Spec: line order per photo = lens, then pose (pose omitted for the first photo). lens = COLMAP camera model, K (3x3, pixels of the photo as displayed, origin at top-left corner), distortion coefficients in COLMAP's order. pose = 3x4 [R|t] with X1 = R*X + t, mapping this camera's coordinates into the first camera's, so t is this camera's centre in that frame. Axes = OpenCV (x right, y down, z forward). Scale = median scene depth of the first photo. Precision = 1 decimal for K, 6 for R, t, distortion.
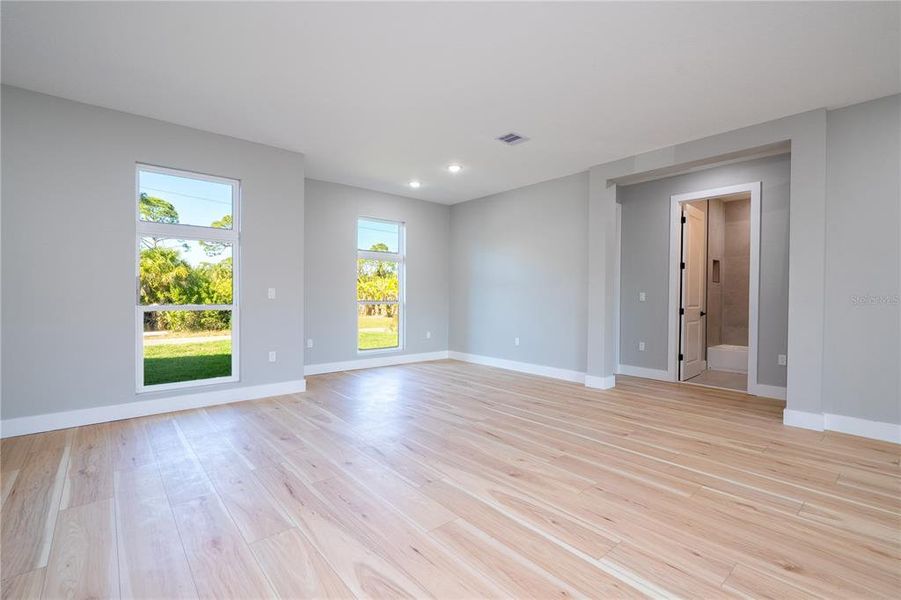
lens RADIAL K [[406.2, 0, 454.7], [0, 406.2, 298.0], [0, 0, 1]] dist [-0.005279, 0.003281]
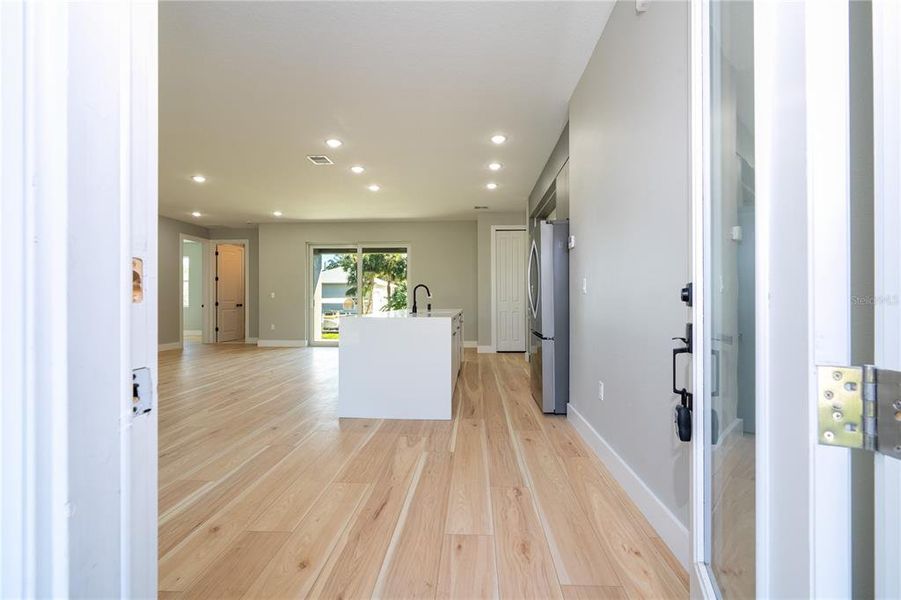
lens RADIAL K [[406.2, 0, 452.5], [0, 406.2, 300.2], [0, 0, 1]] dist [-0.005279, 0.003281]
pose [[-0.714245, -0.008662, 0.699842, -0.906653], [0.000837, 0.999912, 0.013230, 0.007940], [-0.699895, 0.010036, -0.714175, 0.548446]]
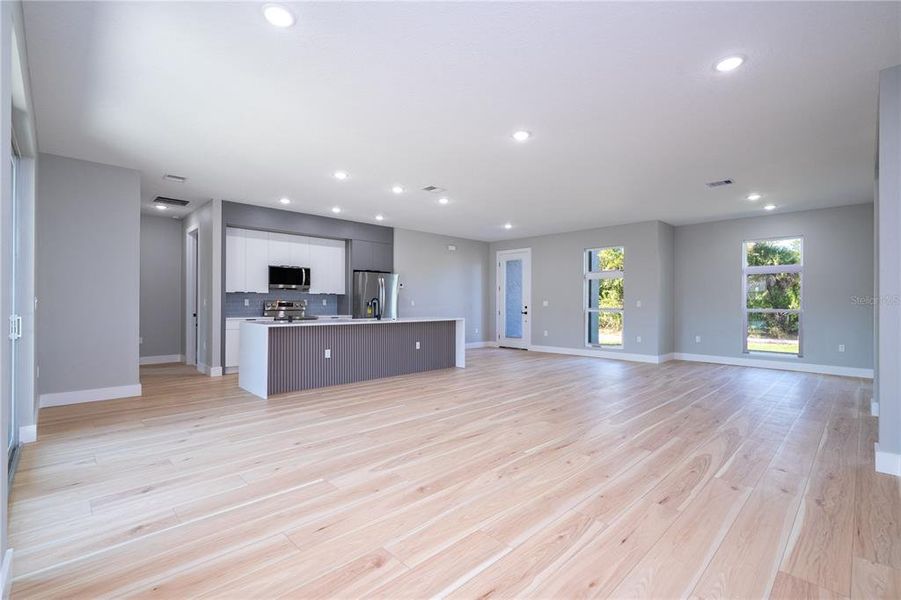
lens RADIAL K [[406.2, 0, 455.0], [0, 406.2, 301.7], [0, 0, 1]] dist [-0.005279, 0.003281]
pose [[0.060034, -0.011032, -0.998135, 1.115304], [-0.011205, 0.999868, -0.011725, 0.008117], [0.998133, 0.011888, 0.059903, 0.070735]]
